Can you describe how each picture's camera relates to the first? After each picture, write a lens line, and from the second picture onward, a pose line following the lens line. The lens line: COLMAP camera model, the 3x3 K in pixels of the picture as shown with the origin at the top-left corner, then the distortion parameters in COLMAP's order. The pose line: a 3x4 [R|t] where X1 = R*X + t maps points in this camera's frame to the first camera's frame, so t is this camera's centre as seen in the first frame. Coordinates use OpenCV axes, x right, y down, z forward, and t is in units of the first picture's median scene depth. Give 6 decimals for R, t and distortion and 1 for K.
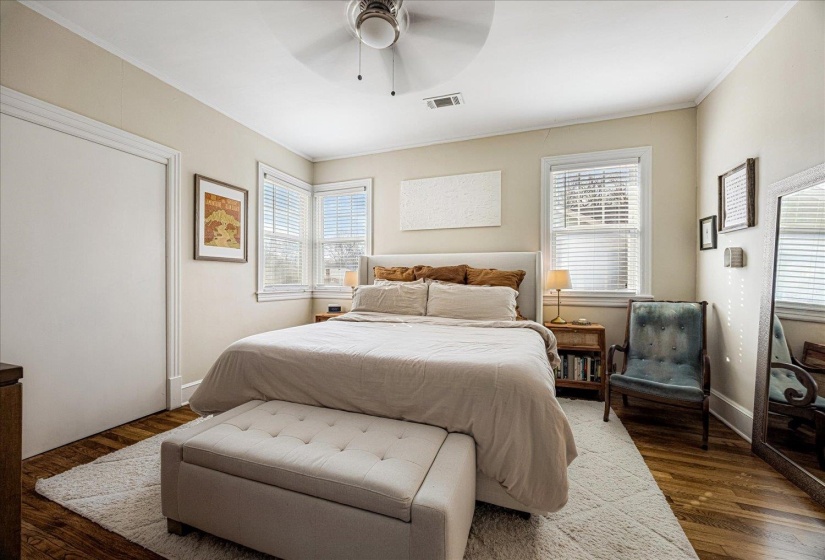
lens RADIAL K [[311.9, 0, 419.0], [0, 311.9, 276.5], [0, 0, 1]] dist [-0.007979, -0.000153]
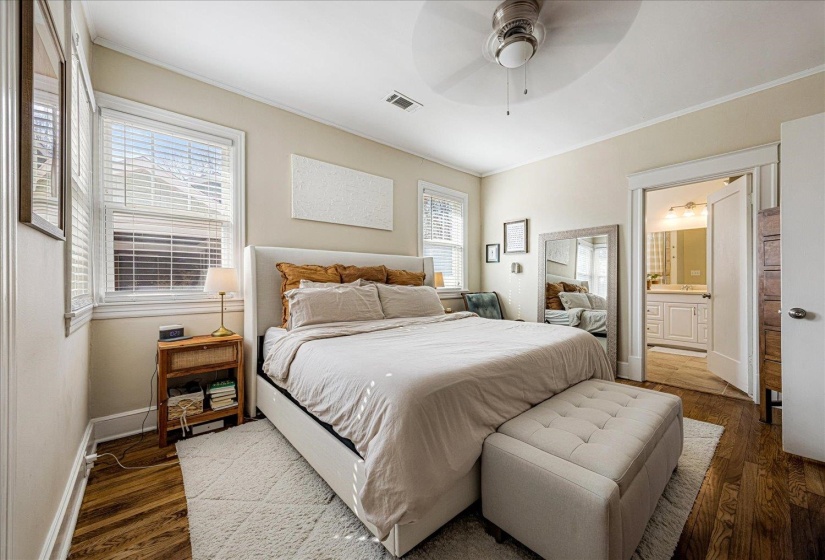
lens RADIAL K [[311.9, 0, 420.9], [0, 311.9, 277.6], [0, 0, 1]] dist [-0.007979, -0.000153]
pose [[0.486952, 0.004391, 0.873418, -0.712781], [0.000910, 0.999984, -0.005534, 0.007556], [-0.873428, 0.003490, 0.486940, 0.429675]]
